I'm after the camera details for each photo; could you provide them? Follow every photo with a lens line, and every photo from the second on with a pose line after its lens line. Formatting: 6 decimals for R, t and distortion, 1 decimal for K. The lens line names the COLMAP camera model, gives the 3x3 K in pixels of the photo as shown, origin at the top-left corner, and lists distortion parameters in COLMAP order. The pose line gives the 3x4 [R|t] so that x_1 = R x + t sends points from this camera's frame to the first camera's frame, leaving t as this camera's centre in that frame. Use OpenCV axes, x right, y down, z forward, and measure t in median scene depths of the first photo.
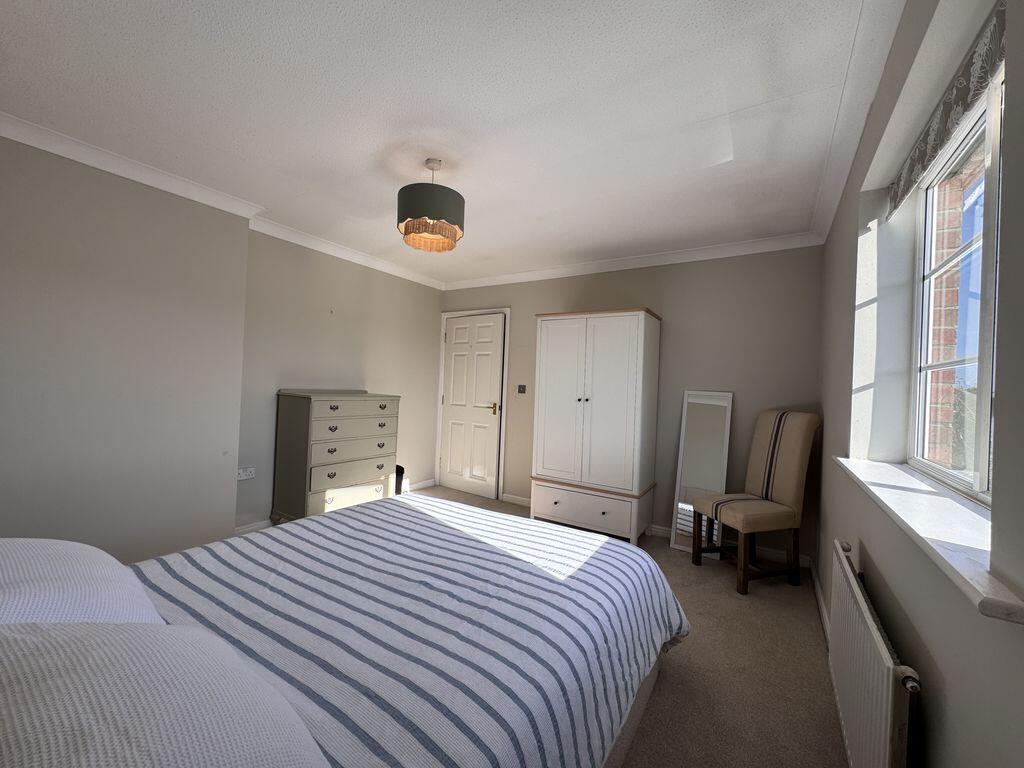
lens RADIAL K [[411.0, 0, 511.1], [0, 411.0, 382.4], [0, 0, 1]] dist [-0.000479, -0.000024]
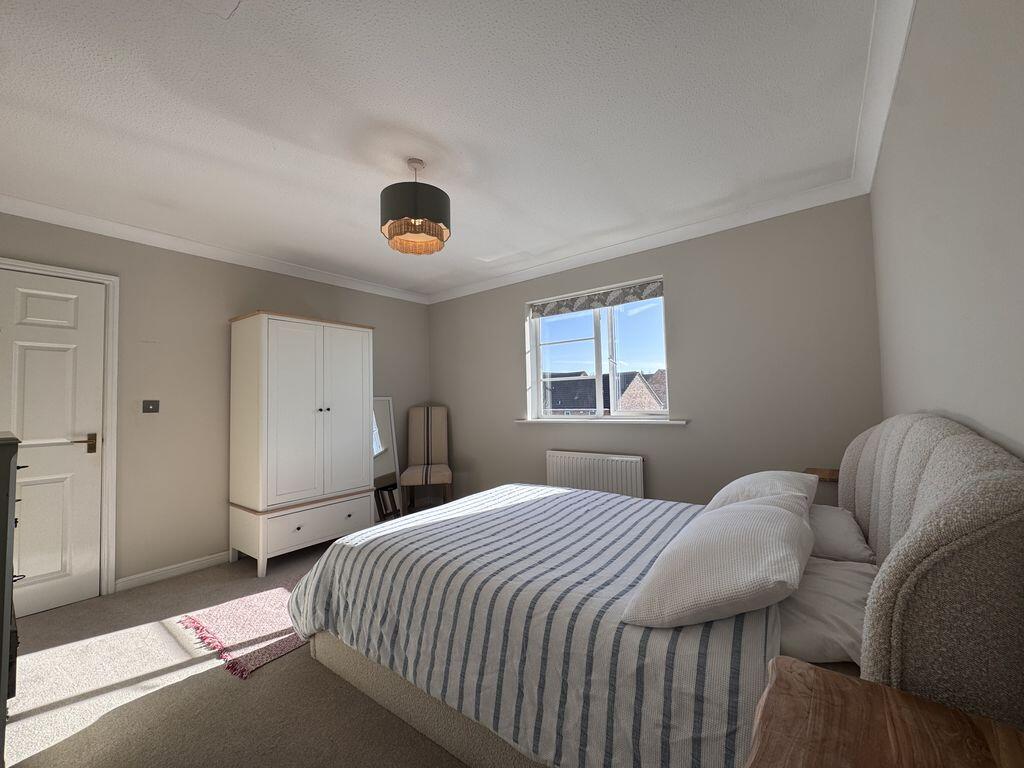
lens RADIAL K [[411.0, 0, 511.1], [0, 411.0, 382.4], [0, 0, 1]] dist [-0.000479, -0.000024]
pose [[0.081633, 0.004185, 0.996654, -1.115249], [0.024674, 0.999676, -0.006218, -0.007048], [-0.996357, 0.025099, 0.081503, 0.699359]]
